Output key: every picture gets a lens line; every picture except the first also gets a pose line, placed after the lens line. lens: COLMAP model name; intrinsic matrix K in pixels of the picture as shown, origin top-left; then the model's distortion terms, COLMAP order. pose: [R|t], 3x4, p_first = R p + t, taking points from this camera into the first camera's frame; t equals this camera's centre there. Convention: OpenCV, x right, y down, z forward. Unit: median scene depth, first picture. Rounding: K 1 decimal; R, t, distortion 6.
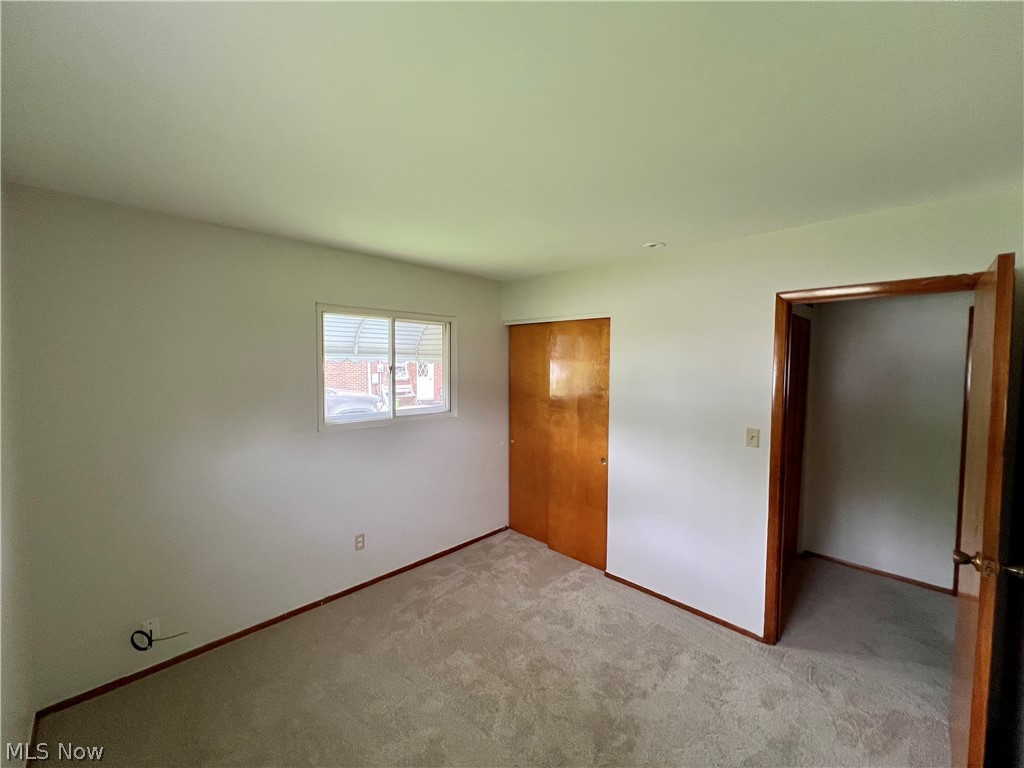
lens RADIAL K [[409.9, 0, 507.9], [0, 409.9, 381.2], [0, 0, 1]] dist [-0.002556, 0.000602]
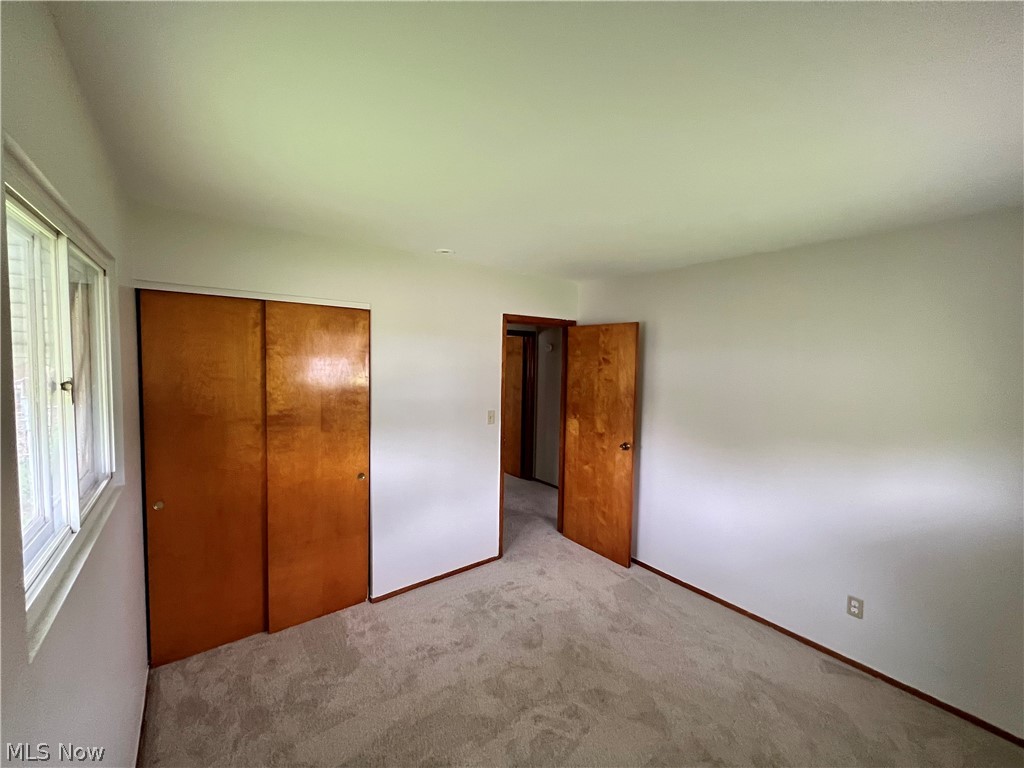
lens RADIAL K [[409.9, 0, 507.3], [0, 409.9, 382.5], [0, 0, 1]] dist [-0.002556, 0.000602]
pose [[0.129566, -0.057448, 0.989905, -0.565053], [0.030852, 0.998071, 0.053883, -0.037824], [-0.991091, 0.023559, 0.131088, 0.579858]]
